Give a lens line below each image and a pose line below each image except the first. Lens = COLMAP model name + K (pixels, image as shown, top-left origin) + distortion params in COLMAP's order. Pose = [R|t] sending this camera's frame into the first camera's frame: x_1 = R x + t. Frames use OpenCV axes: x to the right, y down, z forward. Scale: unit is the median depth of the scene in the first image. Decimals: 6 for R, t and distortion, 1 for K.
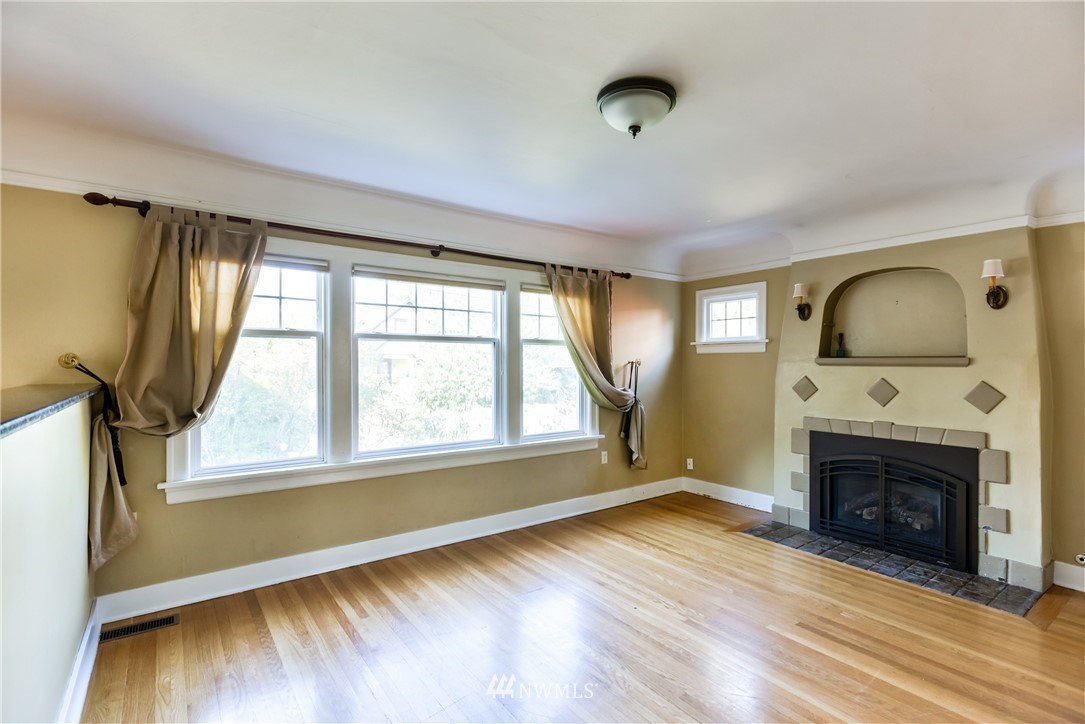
lens RADIAL K [[510.5, 0, 547.0], [0, 510.5, 361.1], [0, 0, 1]] dist [0.001399, 0.000407]
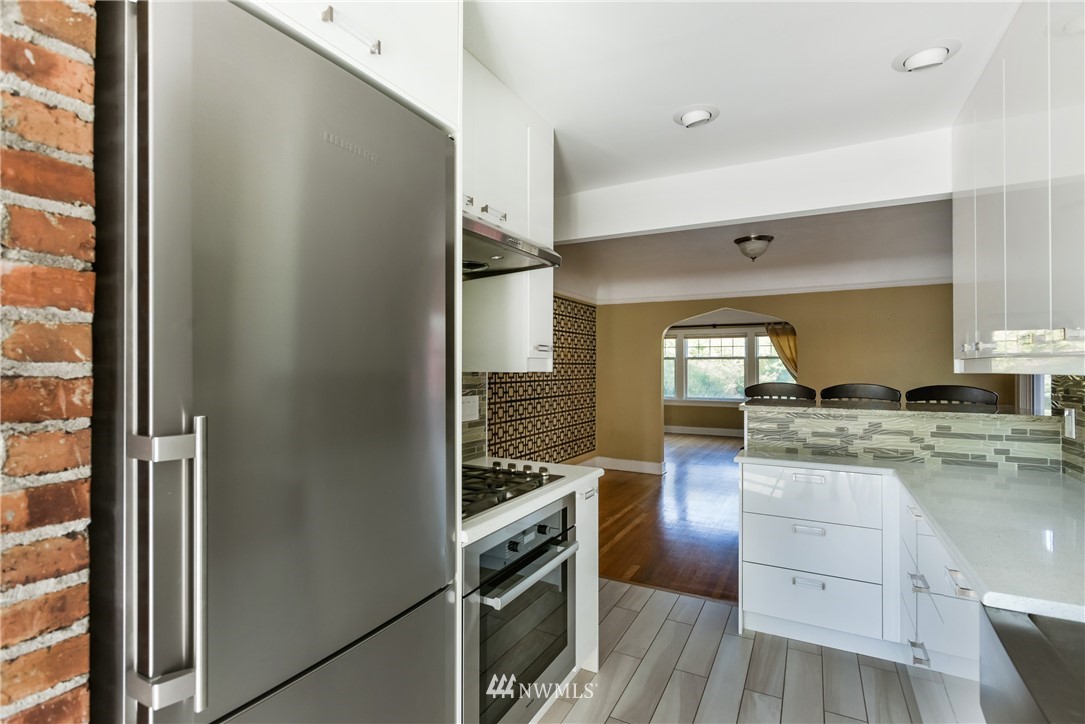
lens RADIAL K [[515.9, 0, 542.0], [0, 515.9, 364.0], [0, 0, 1]] dist [-0.001662, -0.000570]
pose [[0.427908, -0.007141, -0.903794, 1.731111], [-0.000315, 0.999968, -0.008050, 0.011128], [0.903822, 0.003729, 0.427892, -0.953816]]
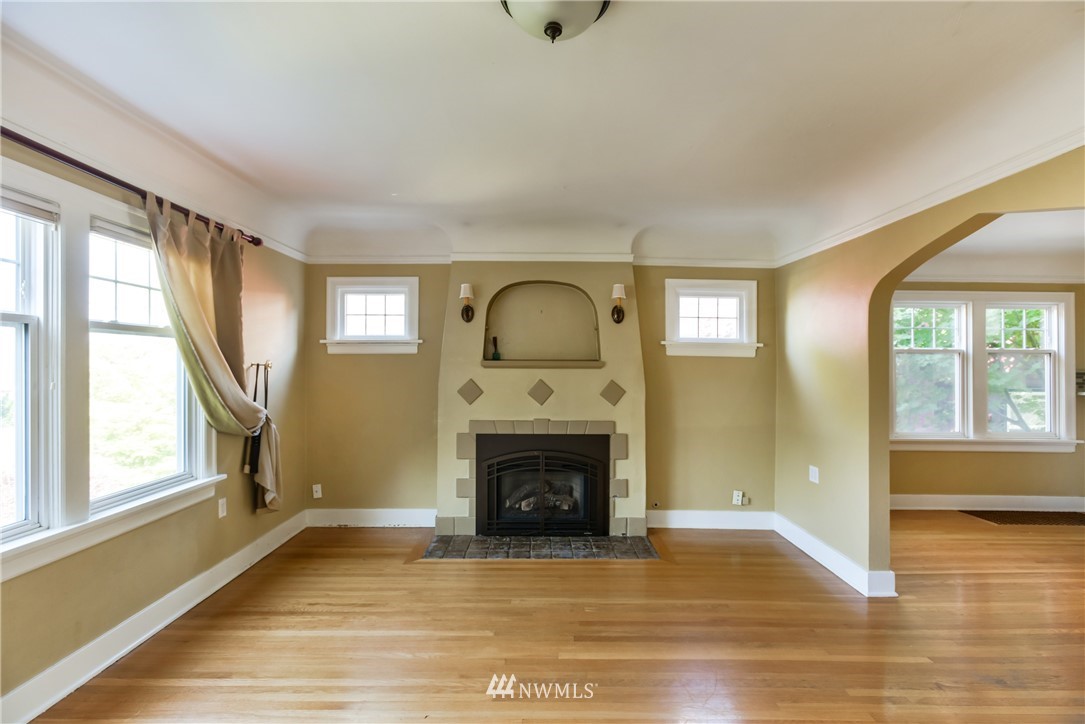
lens RADIAL K [[510.5, 0, 547.0], [0, 510.5, 361.1], [0, 0, 1]] dist [0.001399, 0.000407]
pose [[0.591800, 0.005681, 0.806065, -0.201145], [-0.003445, 0.999984, -0.004519, -0.000979], [-0.806078, -0.000103, 0.591810, 0.305534]]
